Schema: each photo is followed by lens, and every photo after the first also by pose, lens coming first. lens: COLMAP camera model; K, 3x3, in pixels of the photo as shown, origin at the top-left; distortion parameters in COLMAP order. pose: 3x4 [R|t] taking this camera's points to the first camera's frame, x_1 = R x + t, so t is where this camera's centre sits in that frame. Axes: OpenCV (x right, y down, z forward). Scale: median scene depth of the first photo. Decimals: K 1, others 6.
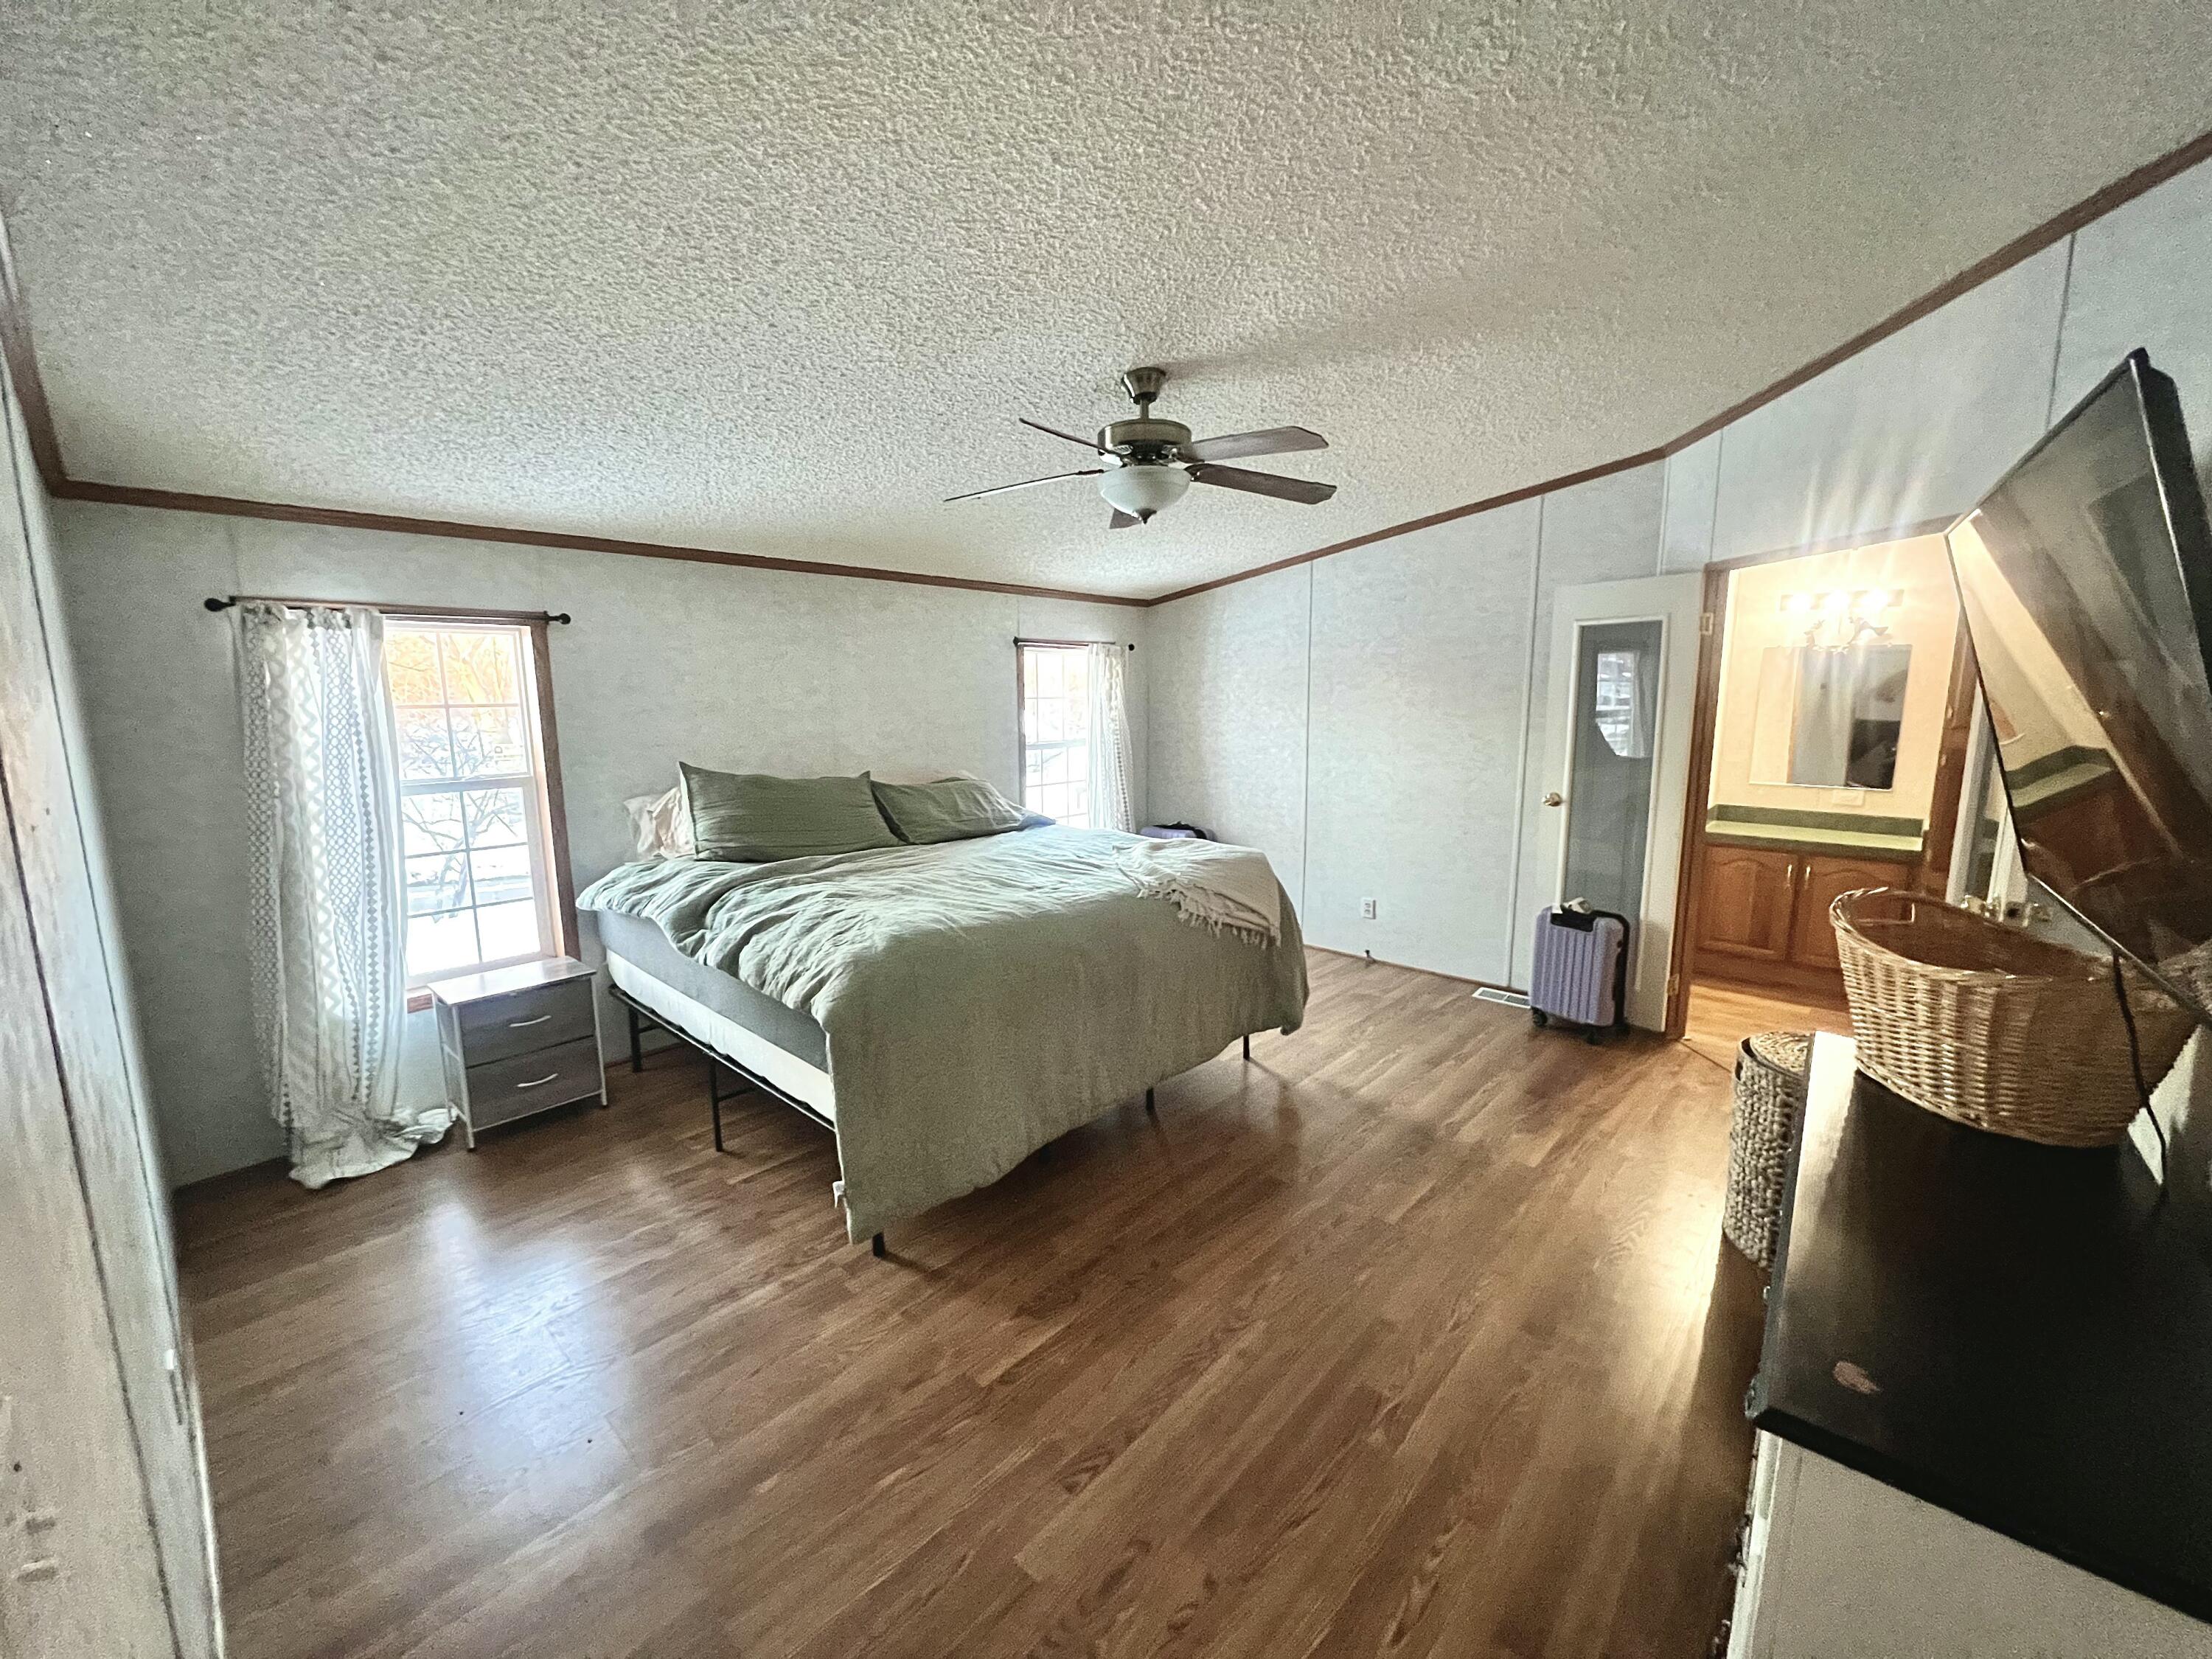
lens RADIAL K [[883.5, 0, 1099.4], [0, 883.5, 825.7], [0, 0, 1]] dist [-0.001411, 0.000222]
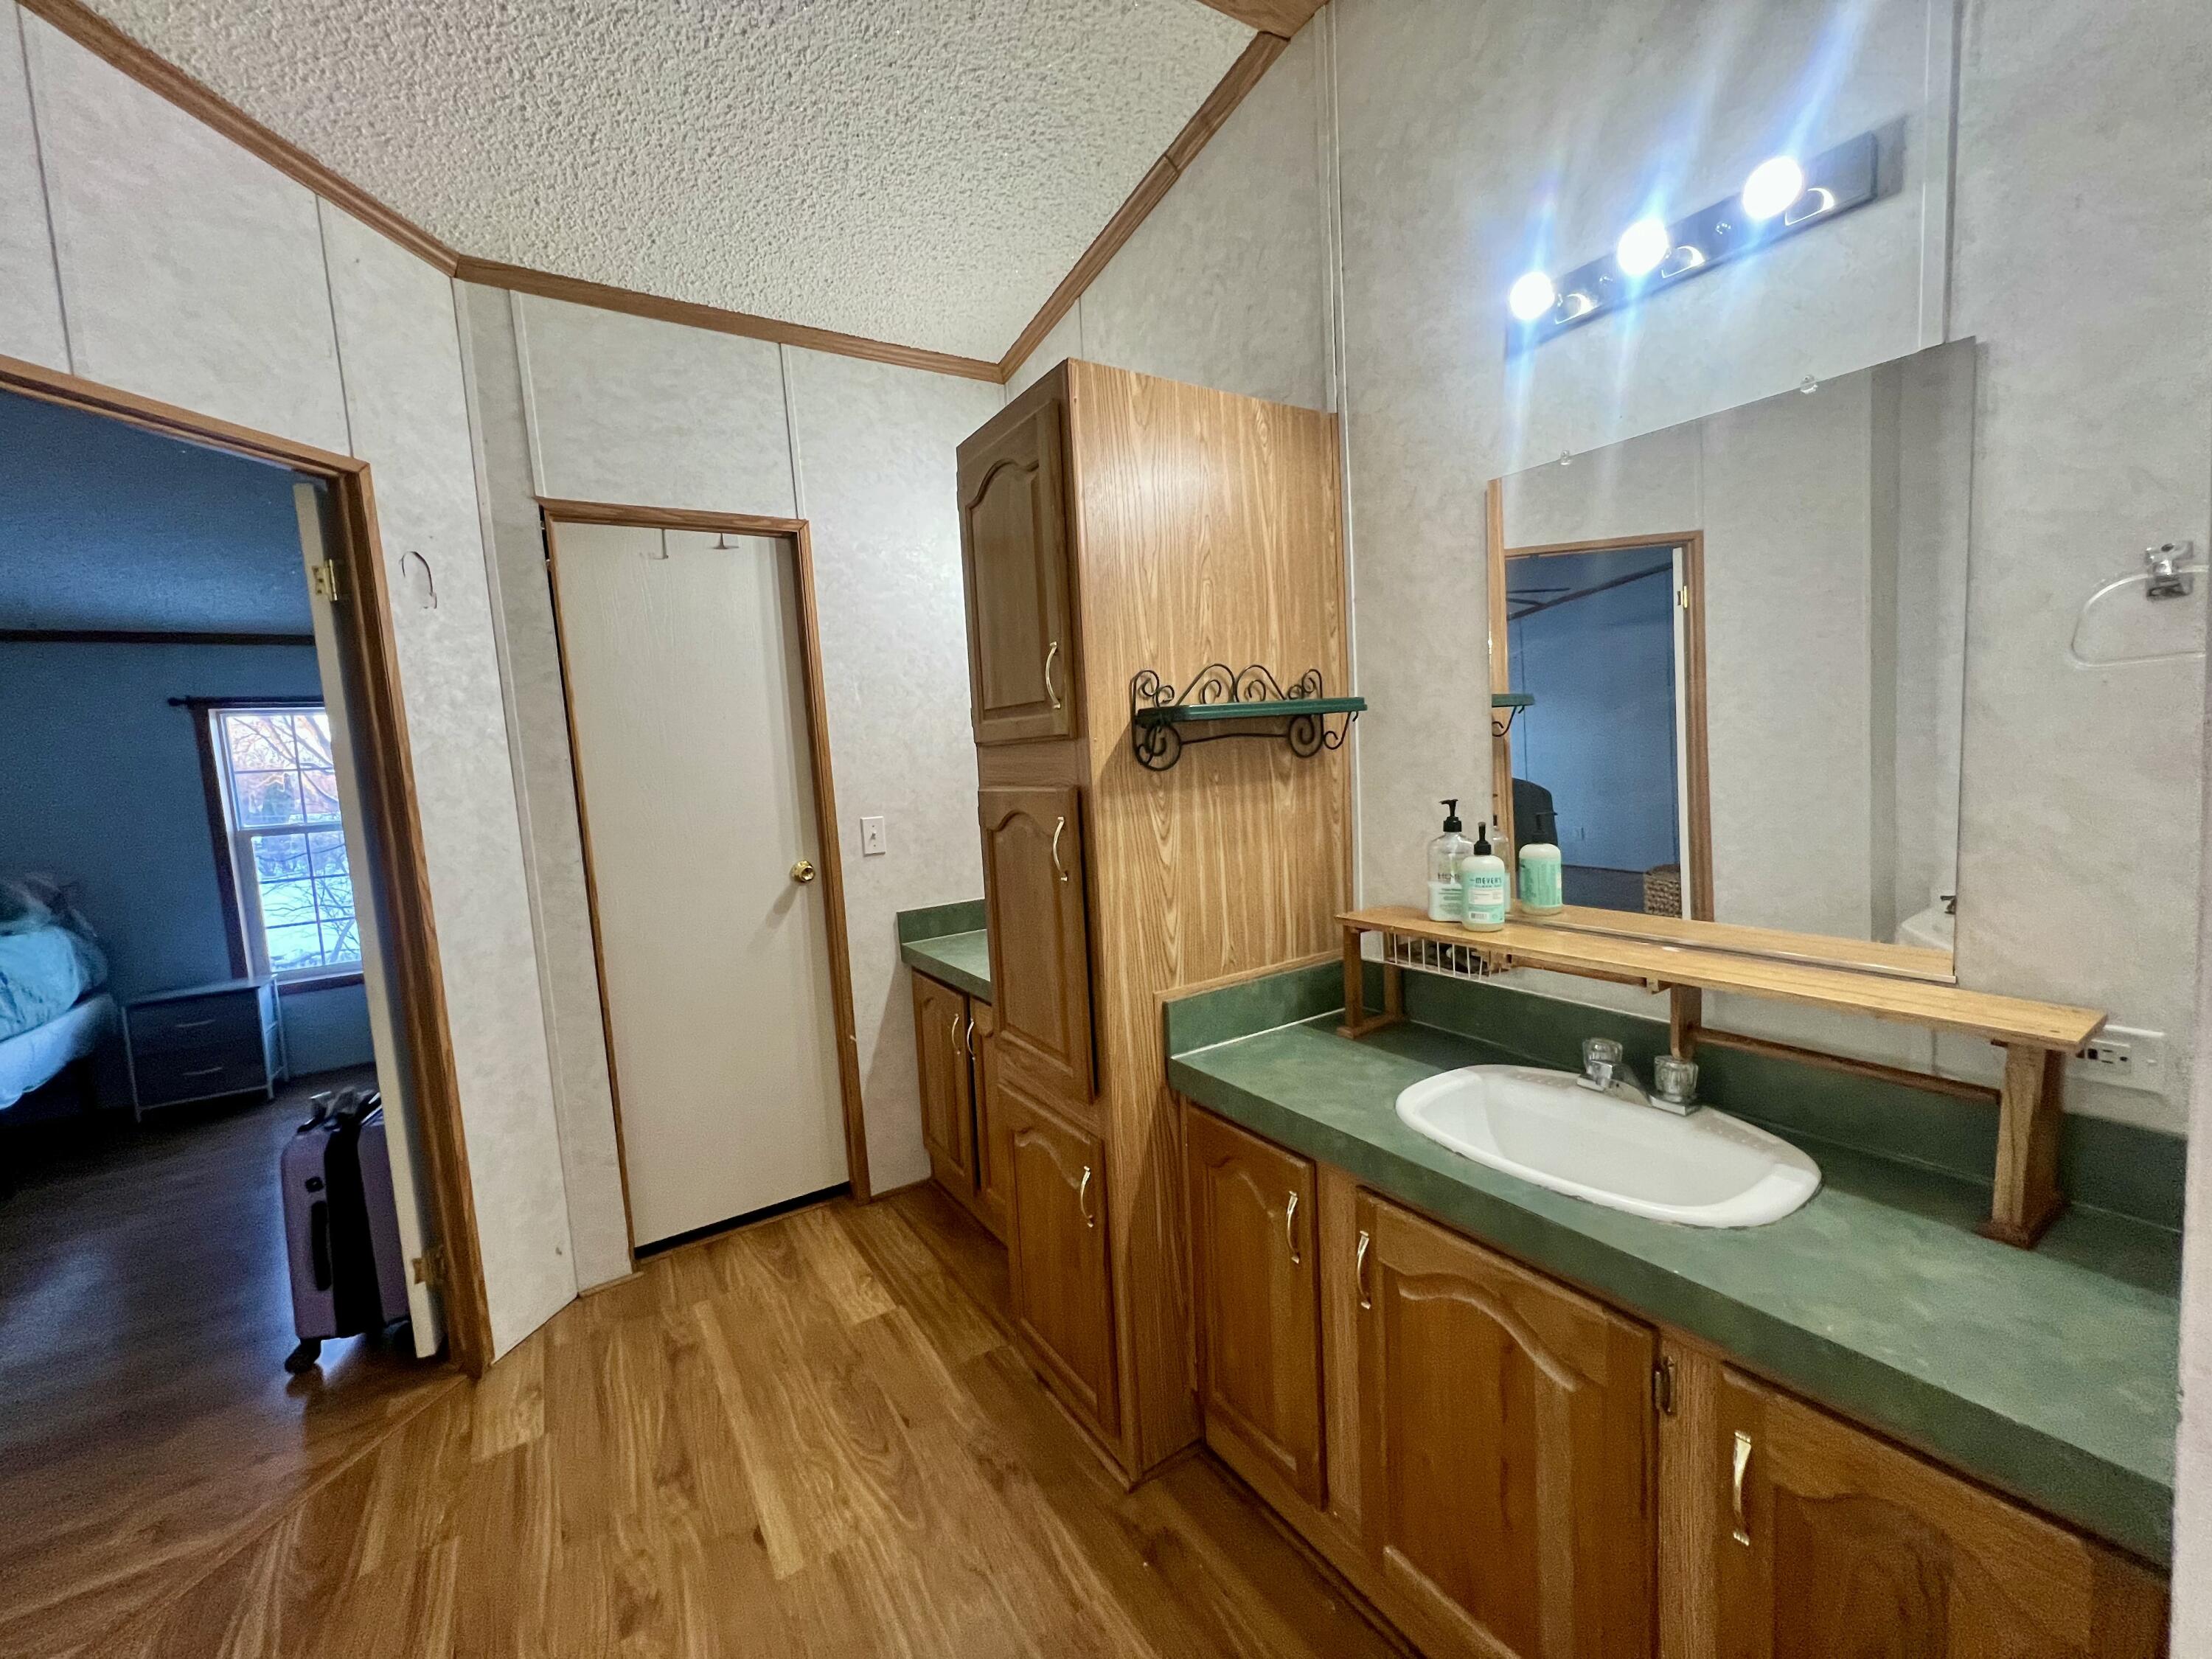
lens RADIAL K [[883.5, 0, 1099.4], [0, 883.5, 825.7], [0, 0, 1]] dist [-0.001411, 0.000222]
pose [[0.962731, -0.024889, -0.269313, 1.148022], [0.009399, 0.998234, -0.058656, -0.048189], [0.270297, 0.053939, 0.961265, 0.558973]]
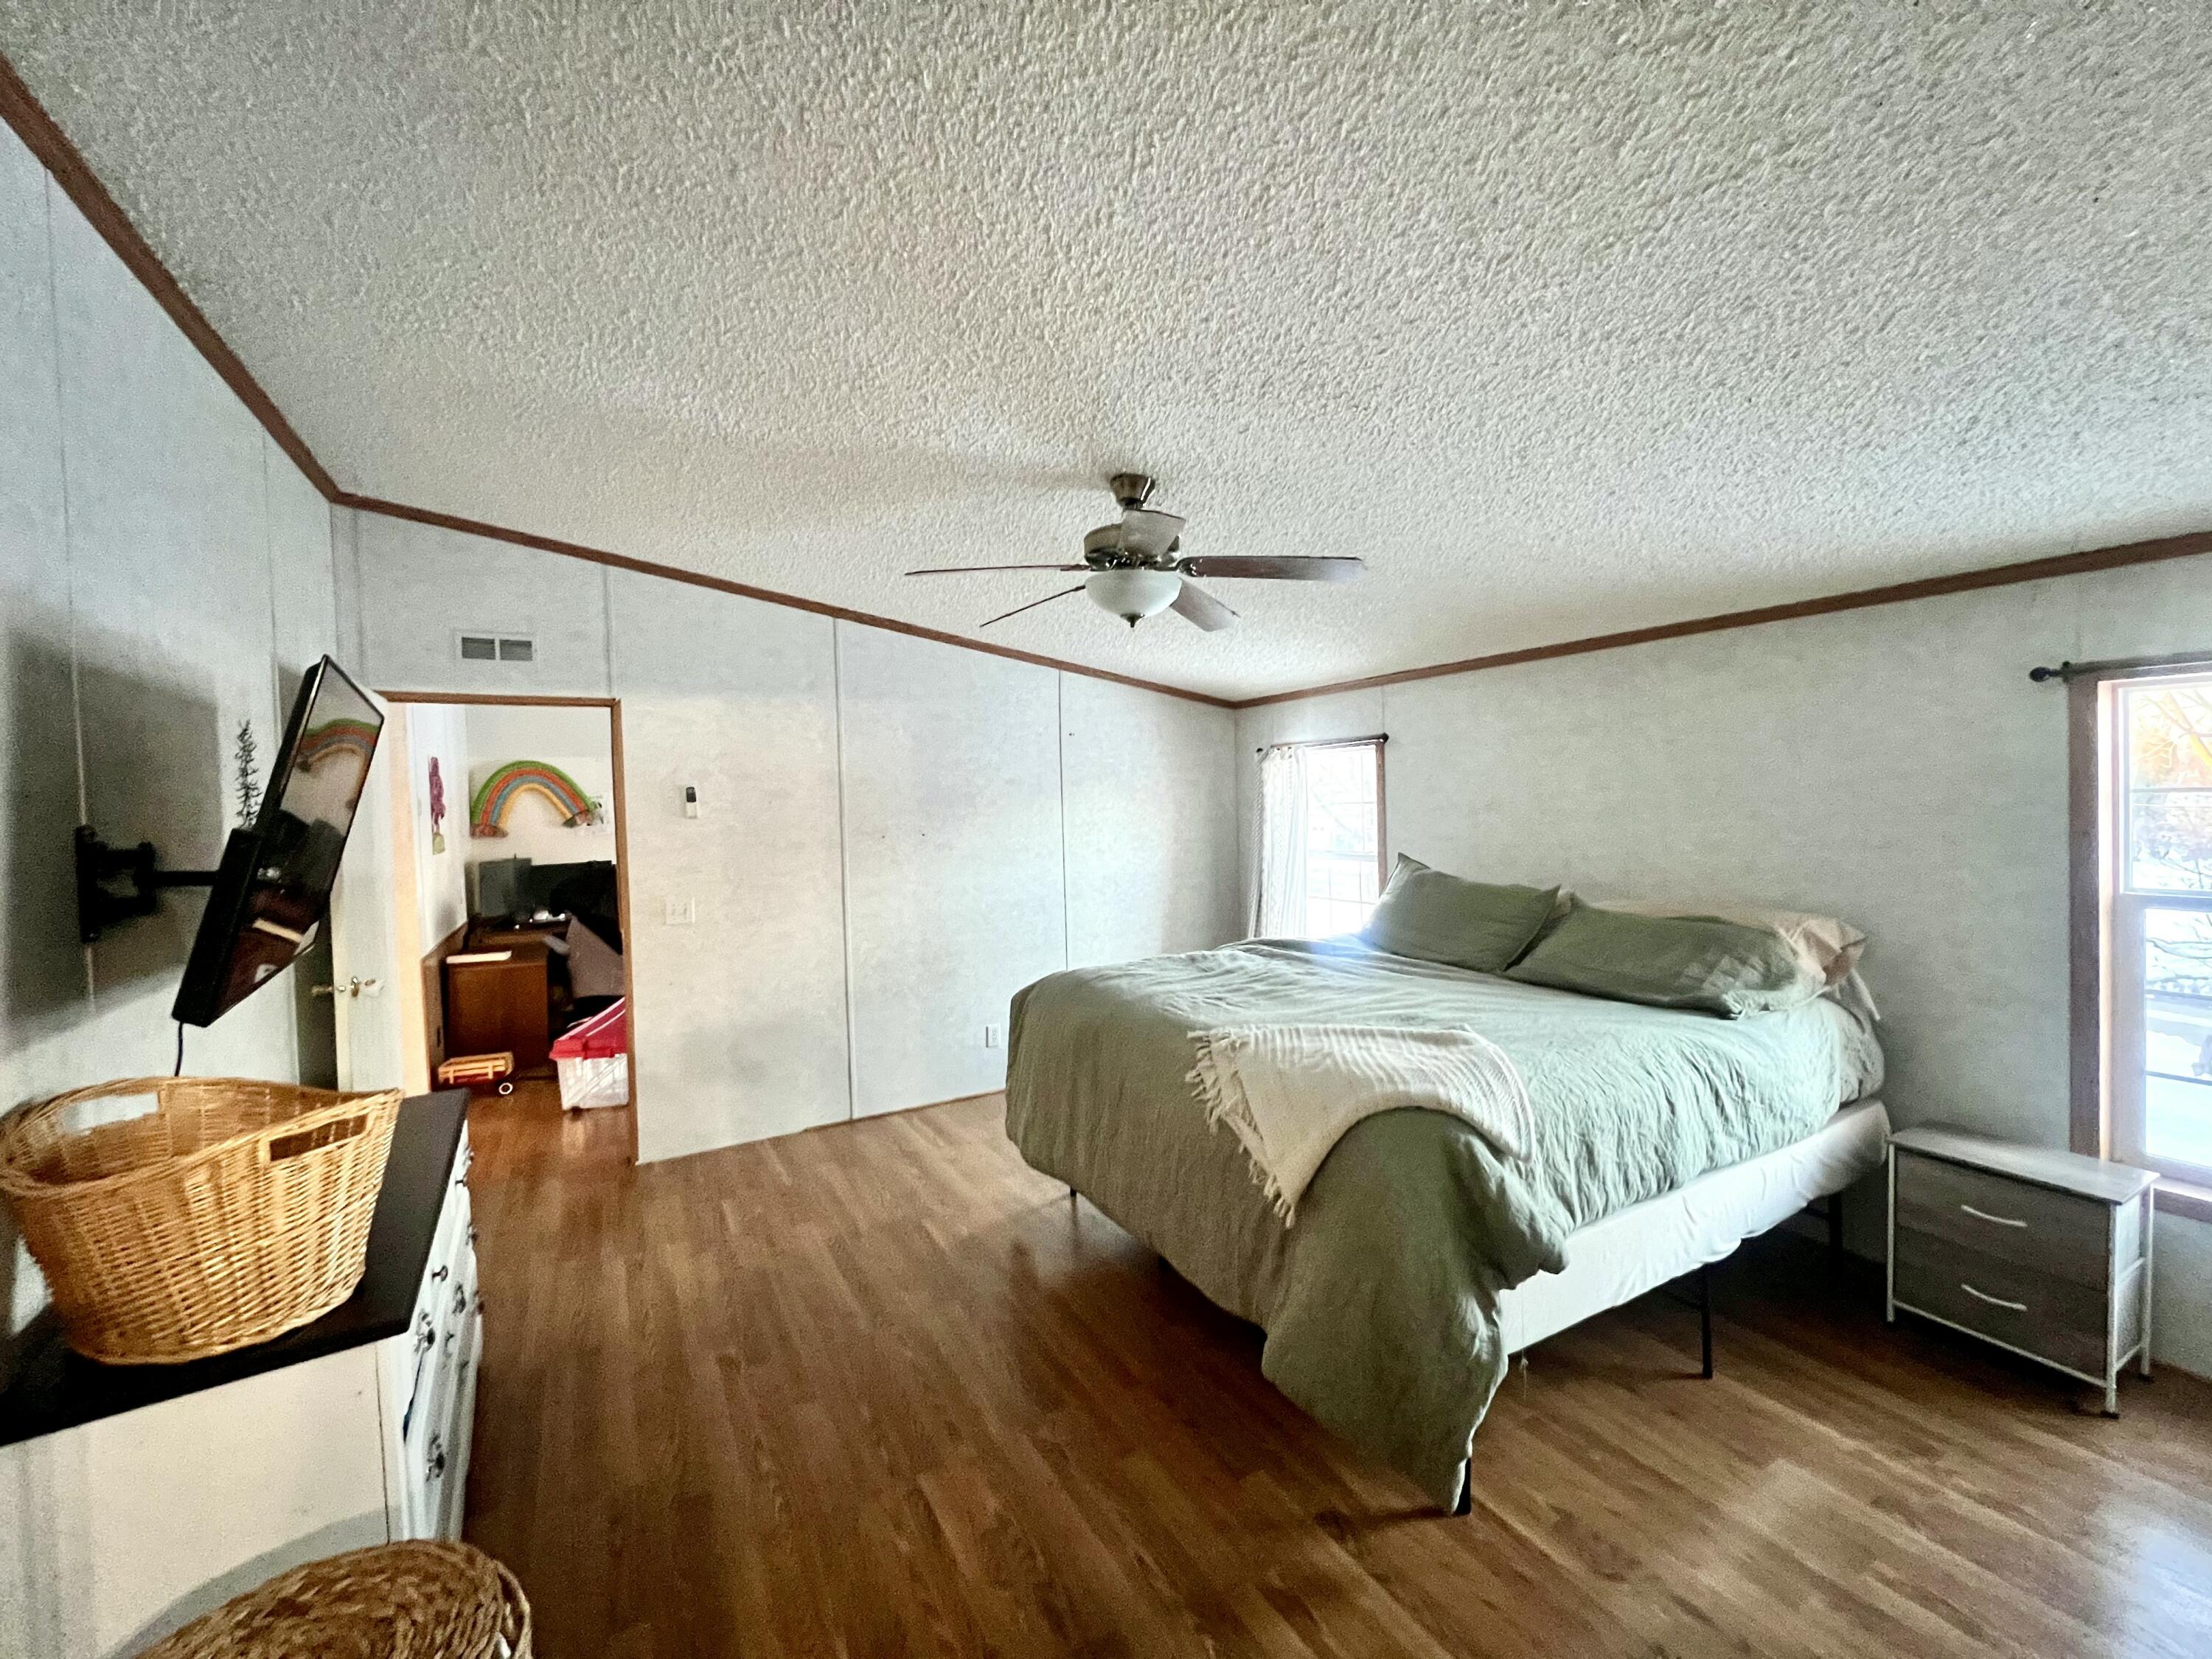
lens RADIAL K [[883.5, 0, 1099.4], [0, 883.5, 825.7], [0, 0, 1]] dist [-0.001411, 0.000222]
pose [[-0.315157, 0.041913, -0.948114, 0.631952], [-0.113891, 0.990134, 0.081628, -0.133696], [0.942181, 0.133707, -0.307274, 0.833877]]
